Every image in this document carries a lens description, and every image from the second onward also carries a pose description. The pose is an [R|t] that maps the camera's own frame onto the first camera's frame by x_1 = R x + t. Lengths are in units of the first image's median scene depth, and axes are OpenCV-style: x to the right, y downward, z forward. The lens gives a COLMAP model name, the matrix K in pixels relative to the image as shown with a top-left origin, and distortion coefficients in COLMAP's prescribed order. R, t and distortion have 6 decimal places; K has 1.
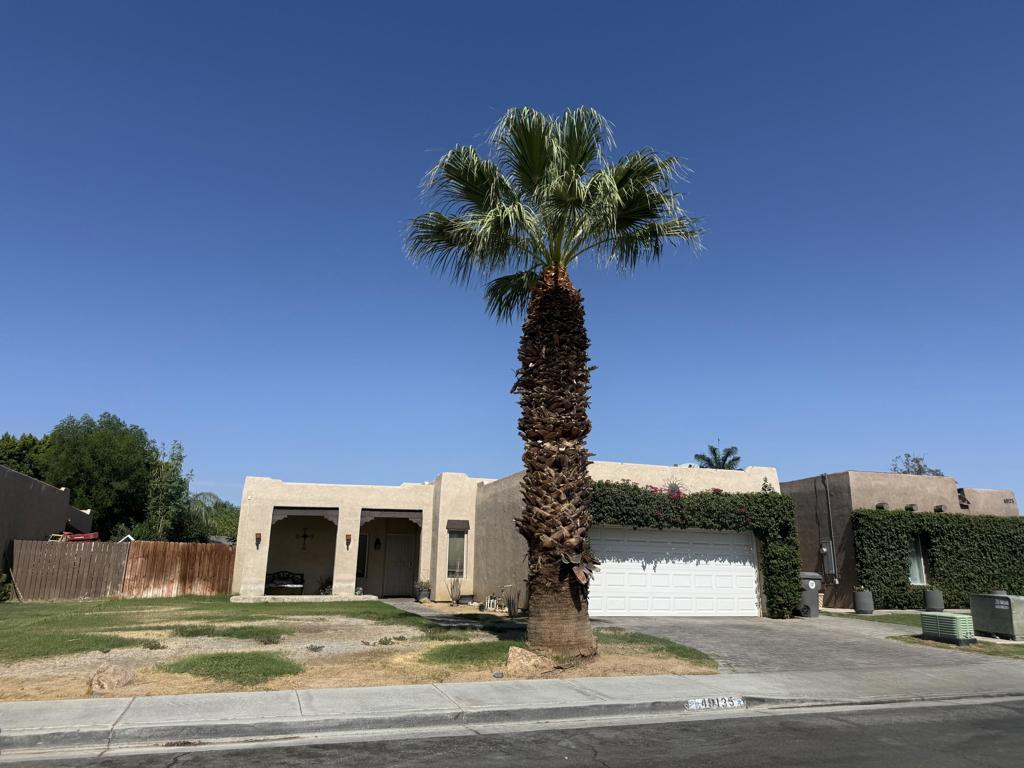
lens RADIAL K [[717.1, 0, 512.0], [0, 717.1, 384.0], [0, 0, 1]] dist [0.138044, -0.242531]
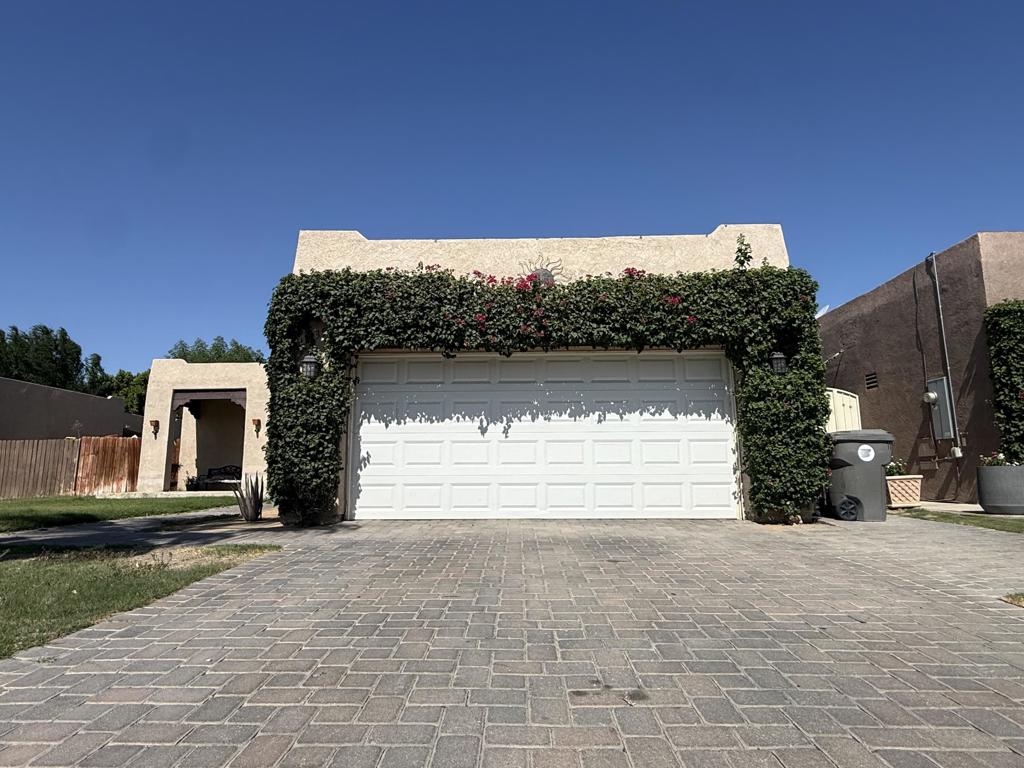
lens RADIAL K [[595.5, 0, 502.6], [0, 595.5, 380.2], [0, 0, 1]] dist [0.005390, 0.001090]
pose [[0.940395, -0.072164, -0.332339, 0.297926], [0.100613, 0.992517, 0.069184, 0.164994], [0.324860, -0.098498, 0.940619, 0.526328]]
